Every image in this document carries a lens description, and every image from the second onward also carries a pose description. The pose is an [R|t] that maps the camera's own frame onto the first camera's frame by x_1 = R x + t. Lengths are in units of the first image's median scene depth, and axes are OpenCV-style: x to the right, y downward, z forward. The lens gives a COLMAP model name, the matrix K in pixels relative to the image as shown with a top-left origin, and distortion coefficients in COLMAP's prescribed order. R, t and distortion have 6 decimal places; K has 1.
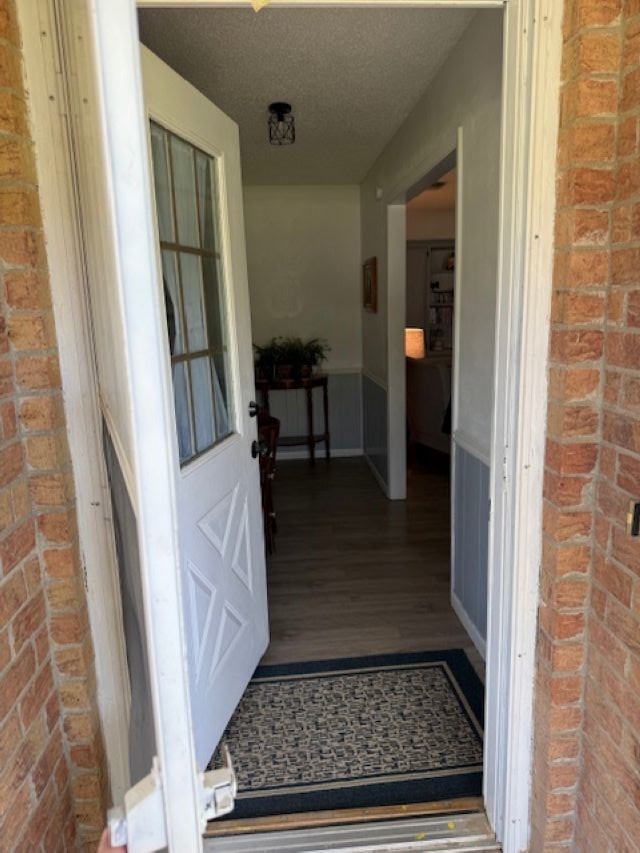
lens RADIAL K [[613.6, 0, 321.0], [0, 613.6, 428.2], [0, 0, 1]] dist [0.001075, 0.000232]
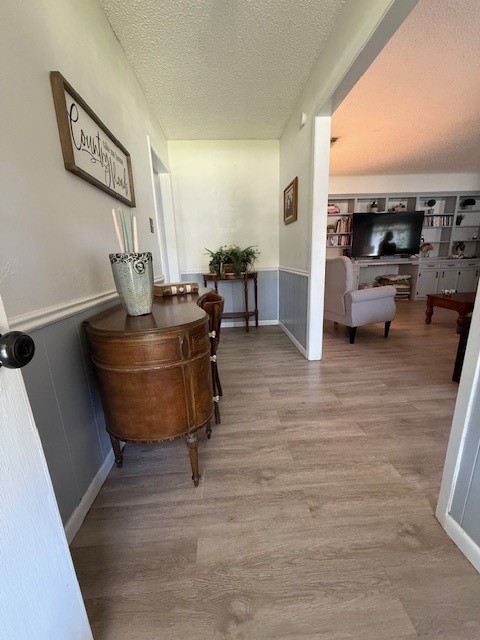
lens RADIAL K [[255.6, 0, 240.0], [0, 255.6, 320.0], [0, 0, 1]] dist [0.000456, 0.000082]
pose [[0.999815, -0.005896, -0.018327, -0.021358], [0.006751, 0.998876, 0.046911, 0.001767], [0.018030, -0.047027, 0.998731, 0.374980]]
